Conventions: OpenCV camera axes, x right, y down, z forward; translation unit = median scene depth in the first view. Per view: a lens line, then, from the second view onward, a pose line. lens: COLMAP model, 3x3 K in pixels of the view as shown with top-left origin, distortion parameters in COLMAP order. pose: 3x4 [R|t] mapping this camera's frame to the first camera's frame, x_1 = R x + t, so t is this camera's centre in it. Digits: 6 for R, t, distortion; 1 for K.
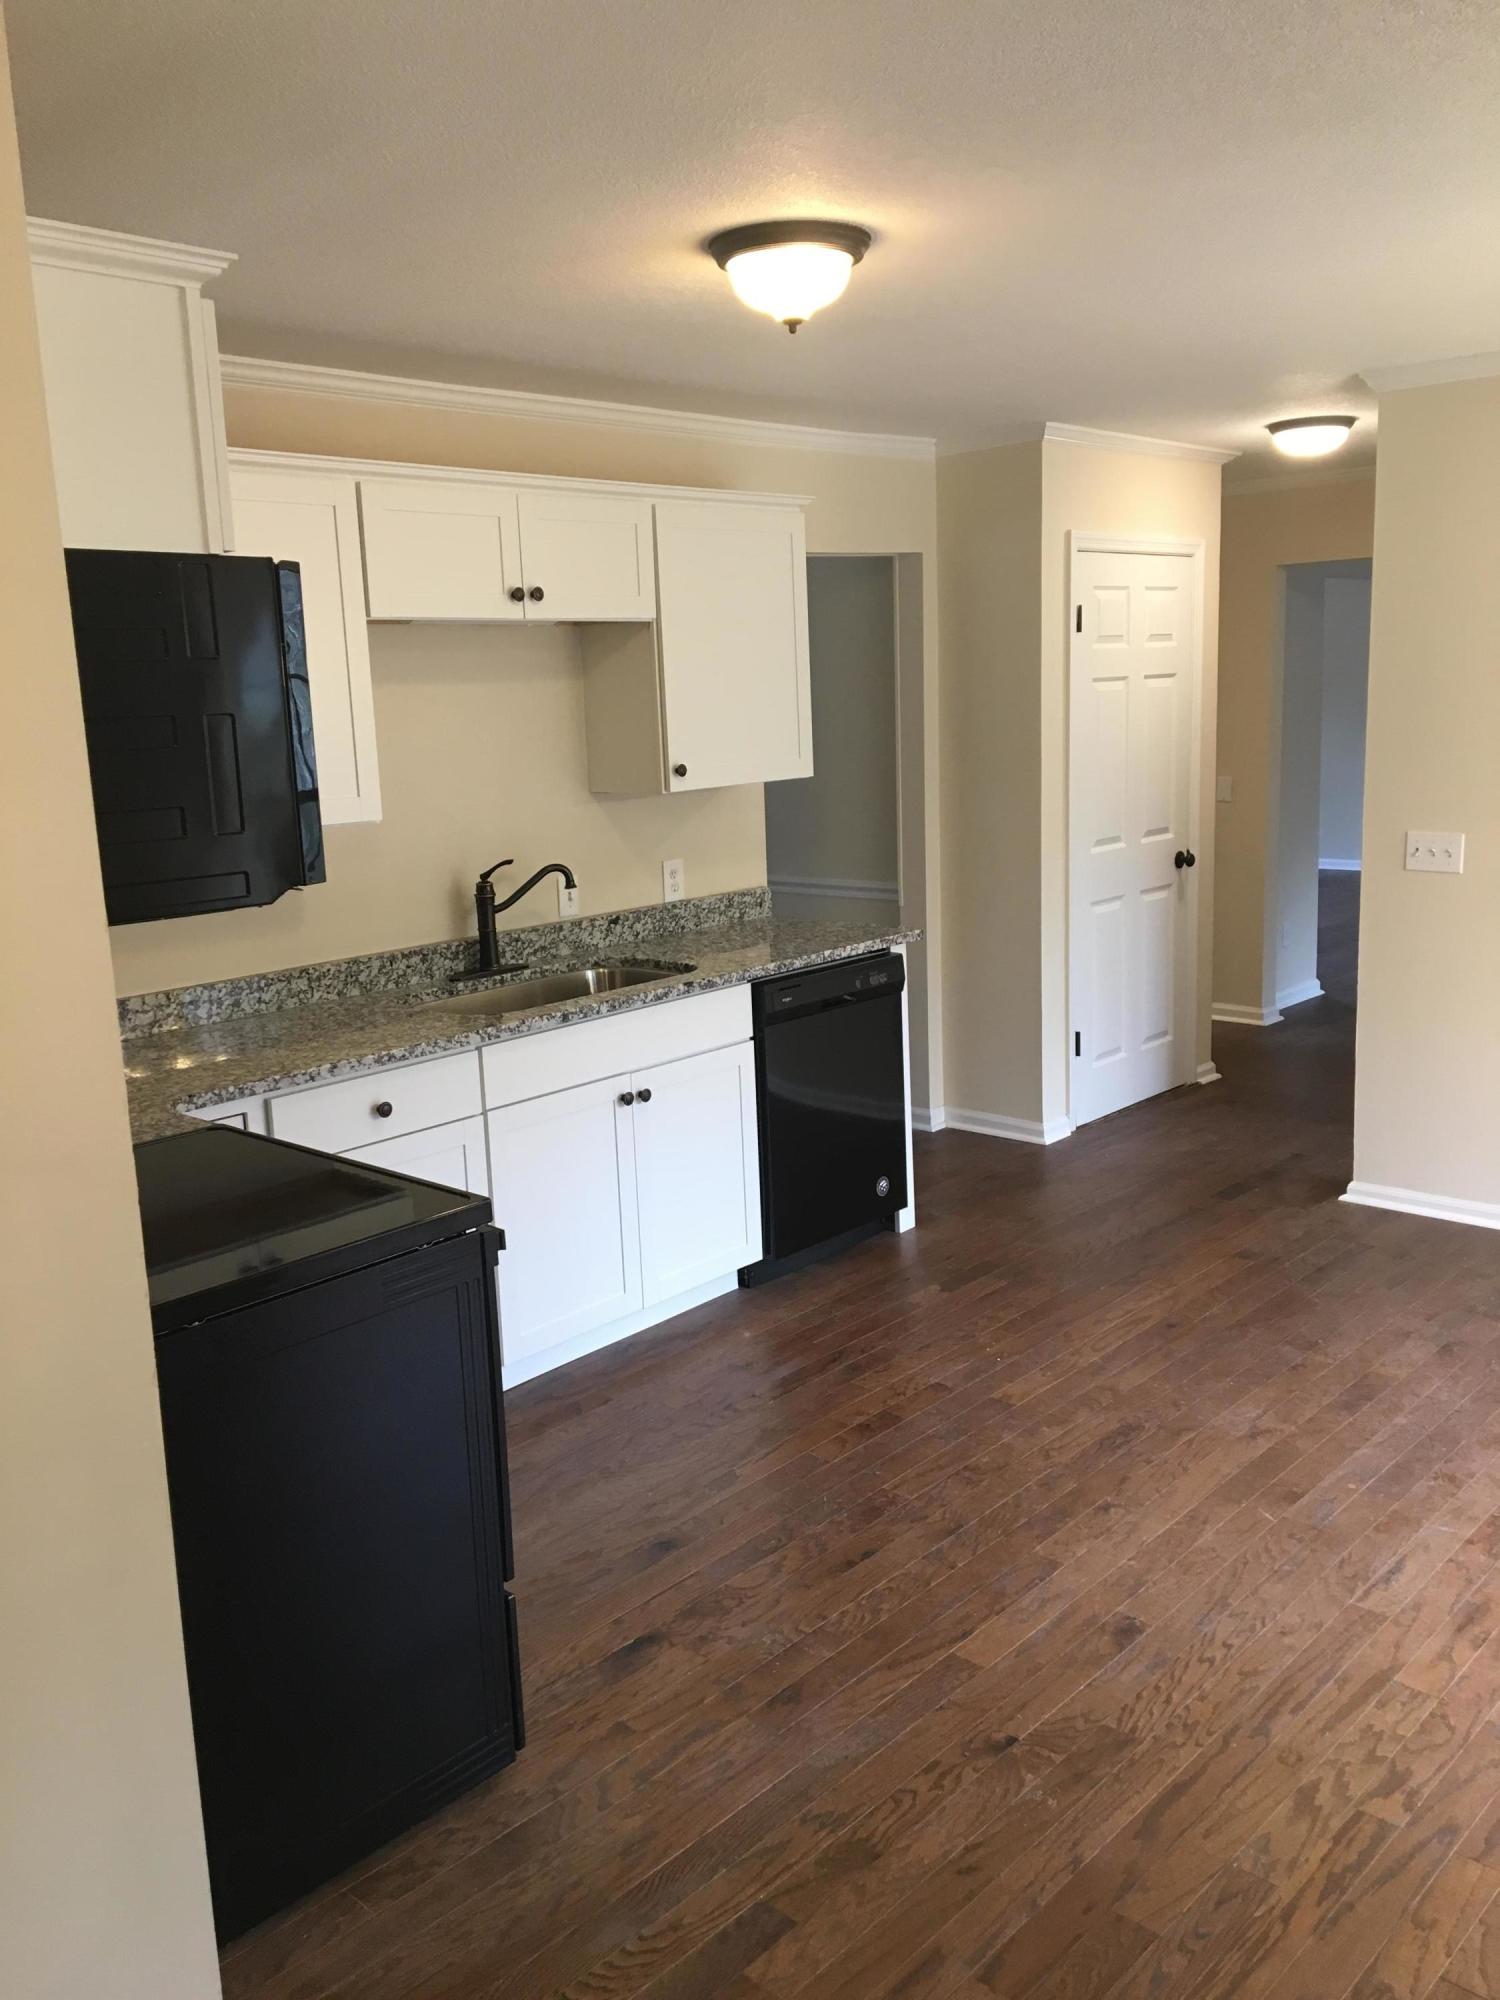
lens RADIAL K [[1658.4, 0, 753.0], [0, 1658.4, 976.3], [0, 0, 1]] dist [0.102552, -0.169836]
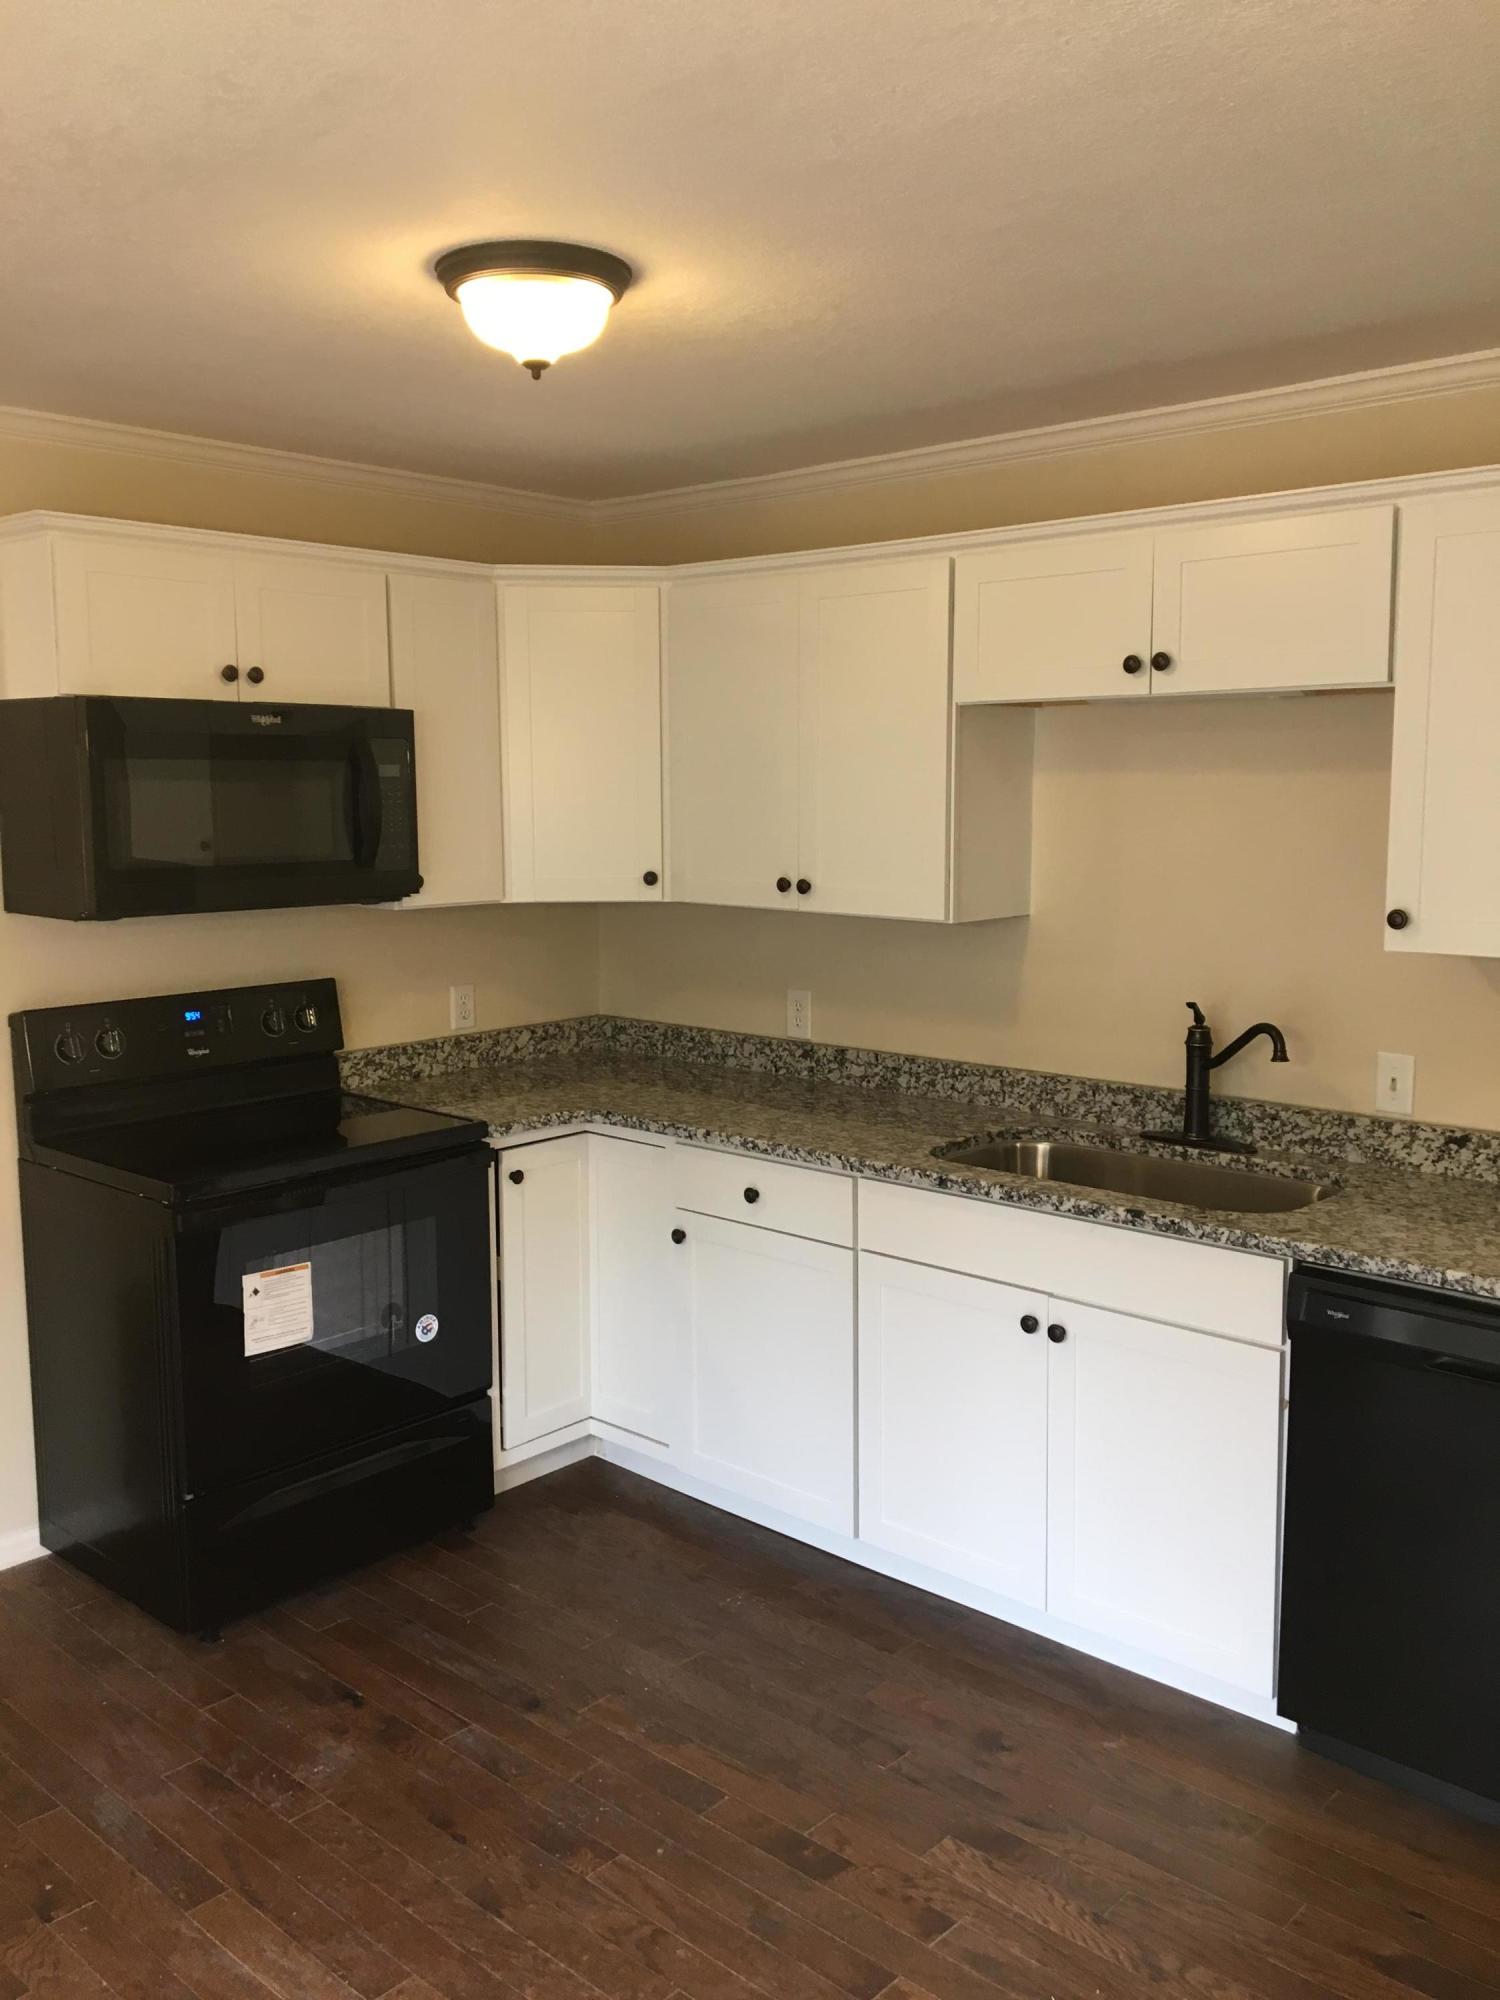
lens RADIAL K [[1658.4, 0, 753.0], [0, 1658.4, 976.3], [0, 0, 1]] dist [0.102552, -0.169836]
pose [[0.008831, 0.154713, -0.987920, 0.645892], [-0.171747, 0.973512, 0.150922, -0.172583], [0.985101, 0.168340, 0.035169, 0.814552]]
